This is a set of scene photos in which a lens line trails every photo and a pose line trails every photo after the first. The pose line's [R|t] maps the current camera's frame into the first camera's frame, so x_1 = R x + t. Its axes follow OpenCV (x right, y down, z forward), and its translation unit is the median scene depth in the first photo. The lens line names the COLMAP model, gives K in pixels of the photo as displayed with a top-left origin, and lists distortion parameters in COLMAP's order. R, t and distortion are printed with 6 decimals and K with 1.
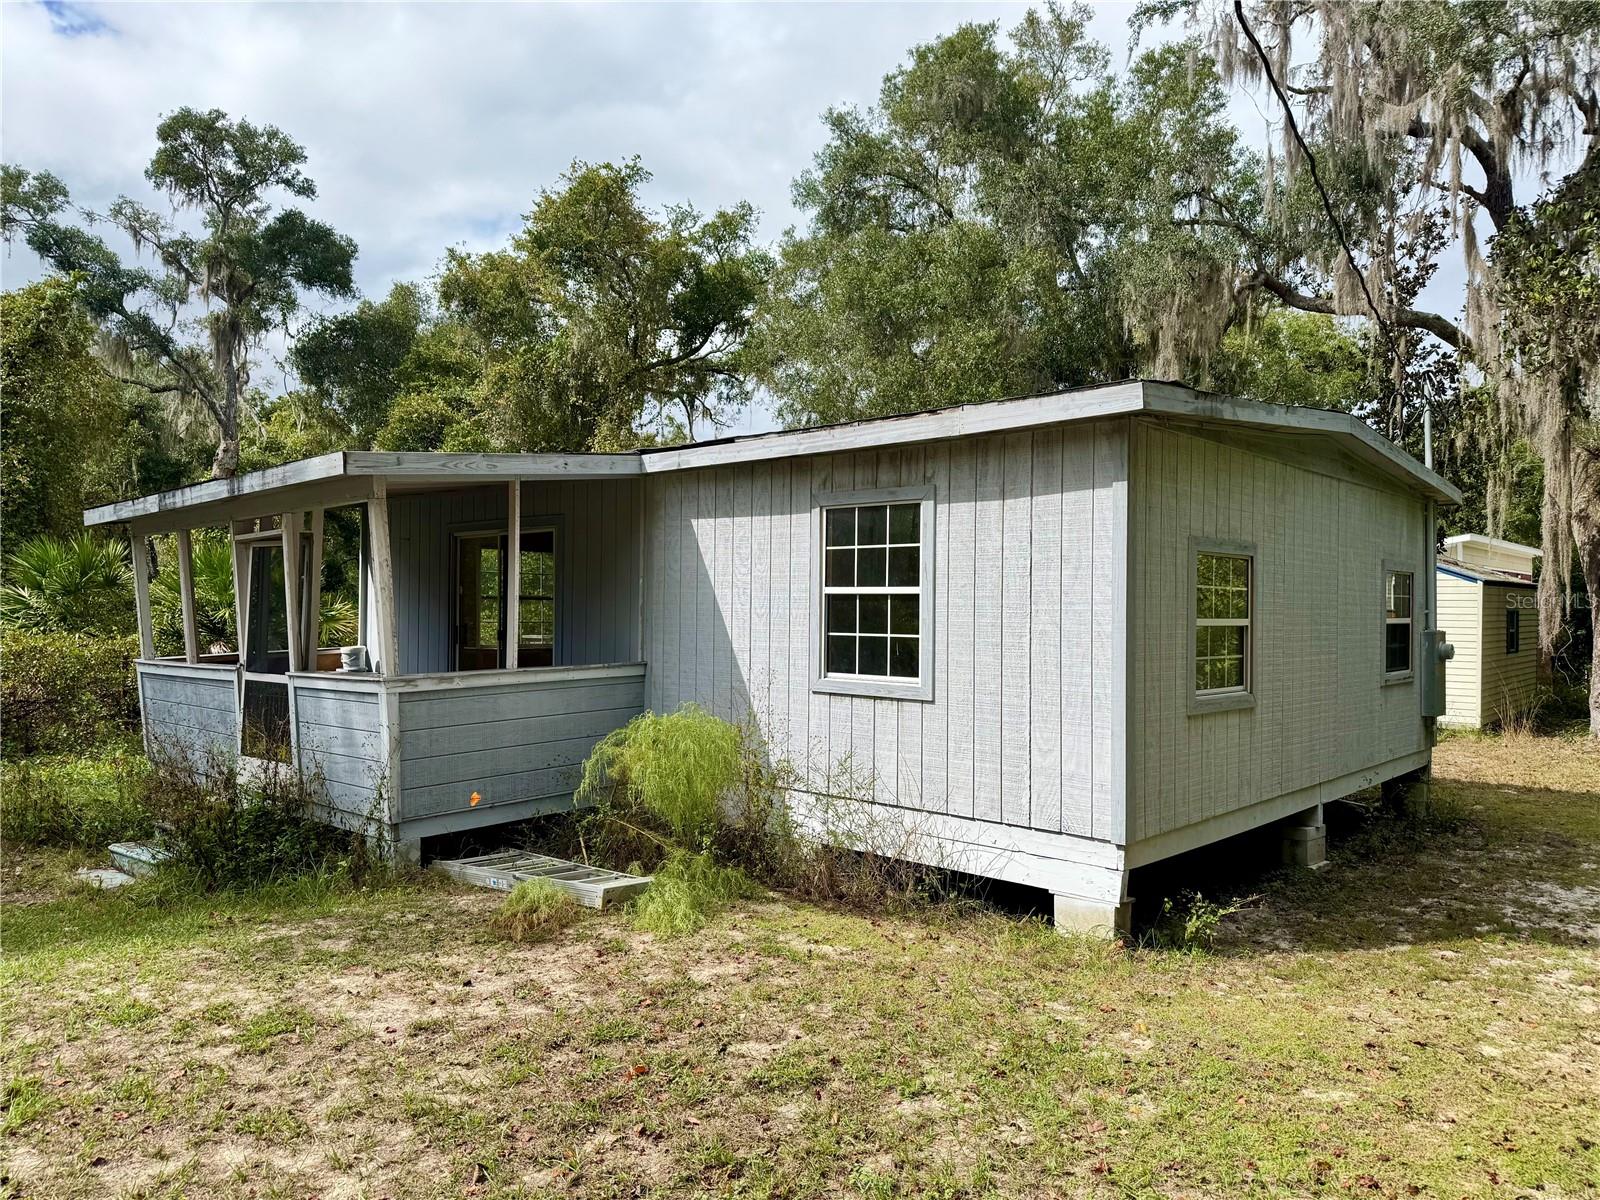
lens RADIAL K [[1114.9, 0, 800.0], [0, 1114.9, 600.0], [0, 0, 1]] dist [-0.000202, -0.004925]
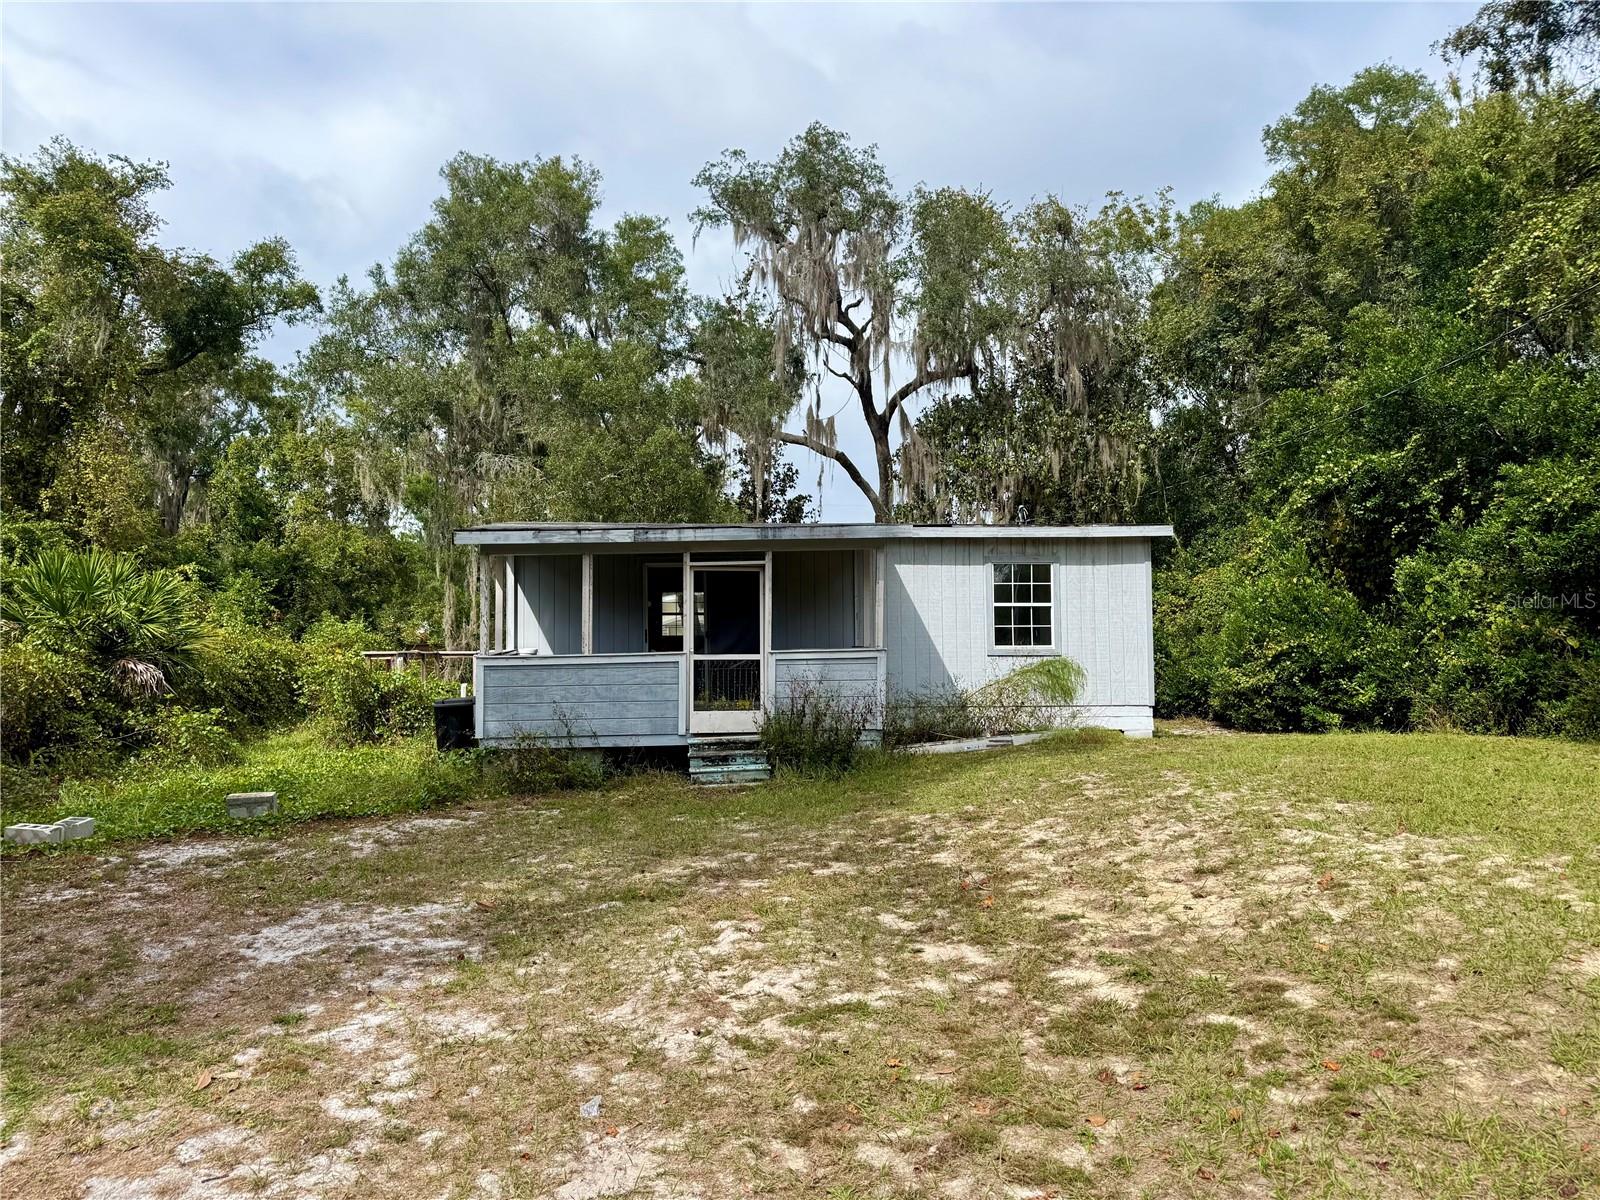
lens RADIAL K [[1114.9, 0, 800.0], [0, 1114.9, 600.0], [0, 0, 1]] dist [-0.000202, -0.004925]
pose [[0.703006, 0.020583, 0.710886, -1.711345], [0.008582, 0.999263, -0.037419, 0.057149], [-0.711132, 0.032407, 0.702311, -0.169643]]
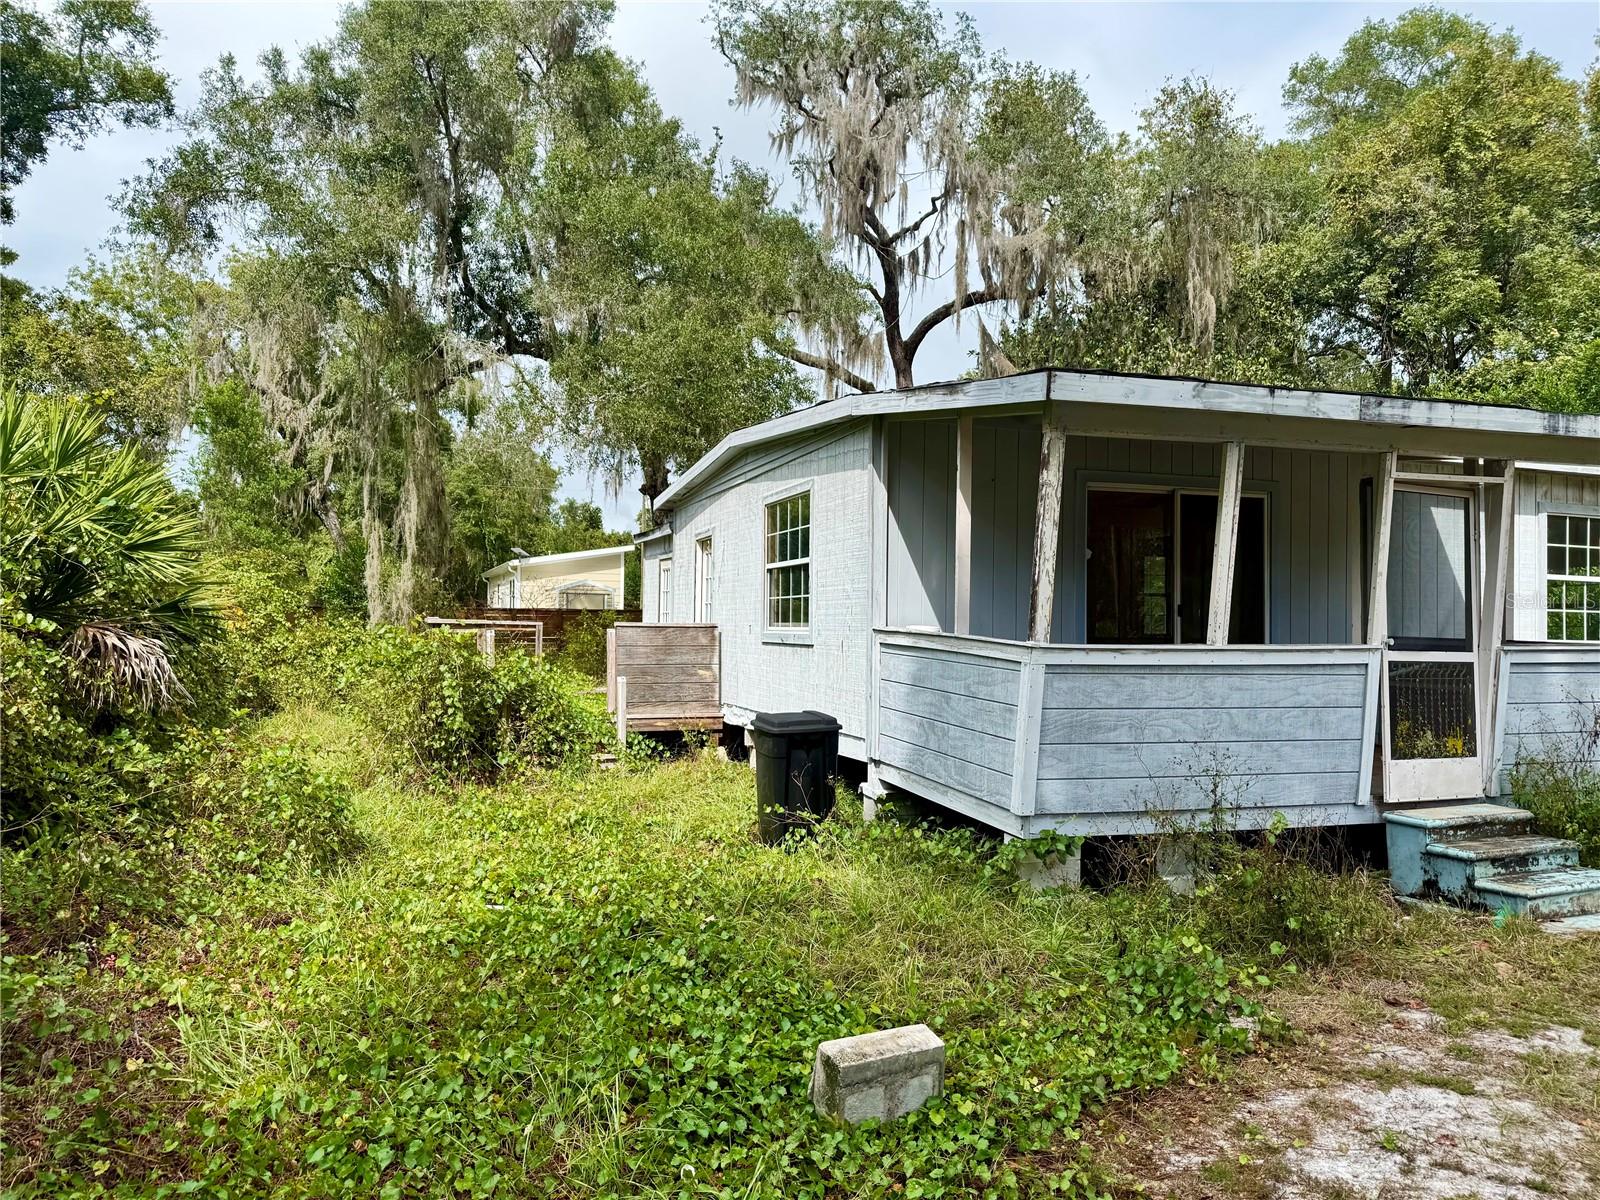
lens RADIAL K [[1114.9, 0, 800.0], [0, 1114.9, 600.0], [0, 0, 1]] dist [-0.000202, -0.004925]
pose [[0.517711, 0.023461, 0.855234, -1.613616], [-0.023043, 0.999644, -0.013474, 0.057910], [-0.855245, -0.012732, 0.518067, 1.075484]]
